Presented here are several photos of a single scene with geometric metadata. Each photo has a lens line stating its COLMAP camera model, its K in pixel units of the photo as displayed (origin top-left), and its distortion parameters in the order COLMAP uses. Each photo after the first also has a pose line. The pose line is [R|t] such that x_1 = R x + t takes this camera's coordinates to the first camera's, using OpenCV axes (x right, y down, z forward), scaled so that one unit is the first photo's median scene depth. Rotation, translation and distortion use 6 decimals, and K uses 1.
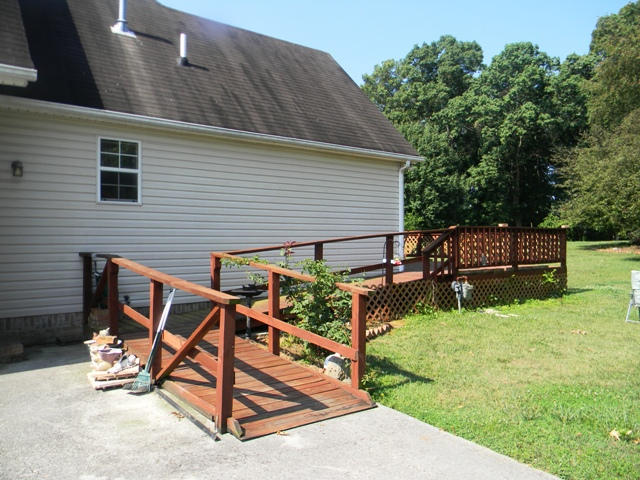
lens RADIAL K [[524.2, 0, 310.9], [0, 524.2, 240.3], [0, 0, 1]] dist [0.006402, -0.023541]
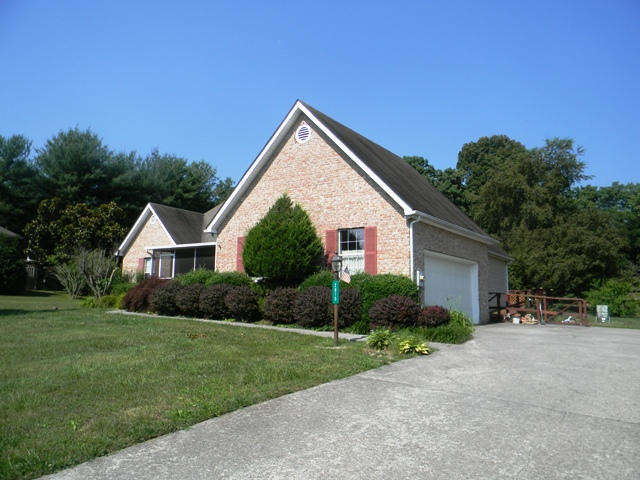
lens RADIAL K [[524.2, 0, 313.2], [0, 524.2, 239.3], [0, 0, 1]] dist [0.006402, -0.023541]
pose [[0.951524, 0.059417, 0.301780, -0.247852], [-0.021223, 0.991508, -0.128299, 0.014237], [-0.306841, 0.115675, 0.944705, -0.173668]]
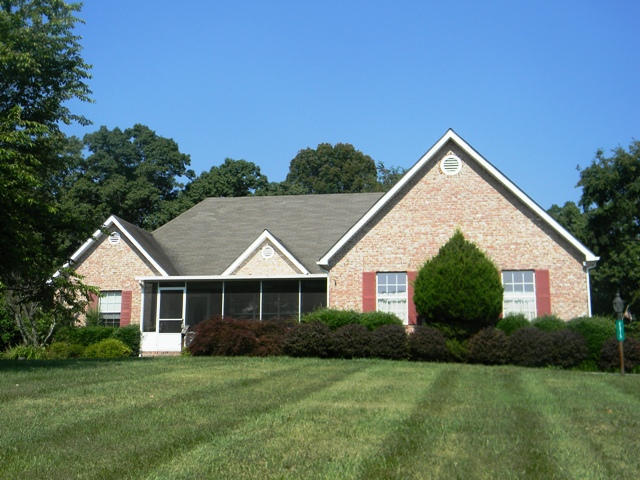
lens RADIAL K [[815.3, 0, 320.5], [0, 815.3, 238.3], [0, 0, 1]] dist [0.073136, 0.000000]
pose [[0.730921, 0.130219, 0.669924, -0.484107], [-0.009737, 0.983517, -0.180551, 0.032337], [-0.682393, 0.125446, 0.720141, -0.158361]]
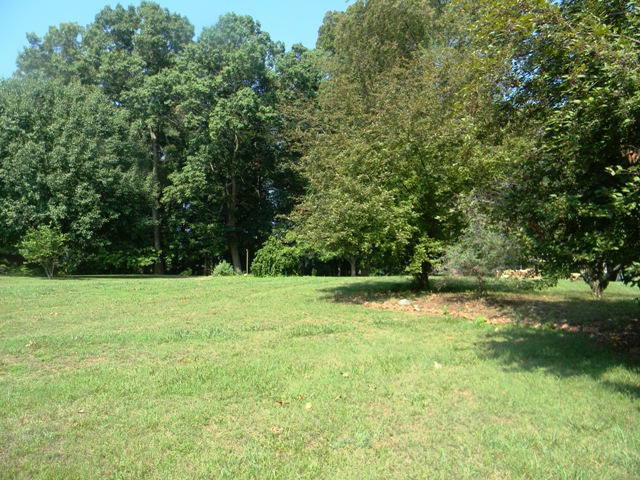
lens RADIAL K [[524.2, 0, 314.1], [0, 524.2, 236.6], [0, 0, 1]] dist [0.006402, -0.023541]
pose [[0.872097, 0.037043, 0.487929, 0.134090], [-0.006713, 0.997942, -0.063765, -0.005090], [-0.489287, 0.052334, 0.870551, 0.295669]]
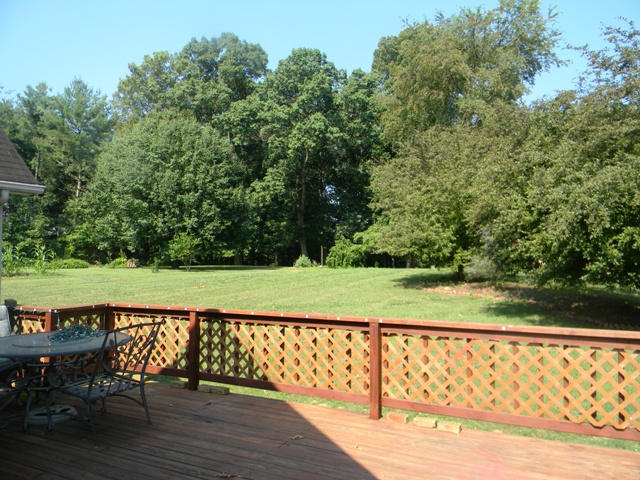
lens RADIAL K [[524.2, 0, 314.7], [0, 524.2, 238.0], [0, 0, 1]] dist [0.006402, -0.023541]
pose [[0.910308, 0.015400, 0.413645, 0.035374], [-0.001669, 0.999436, -0.033535, -0.014977], [-0.413928, 0.029837, 0.909820, 0.169689]]
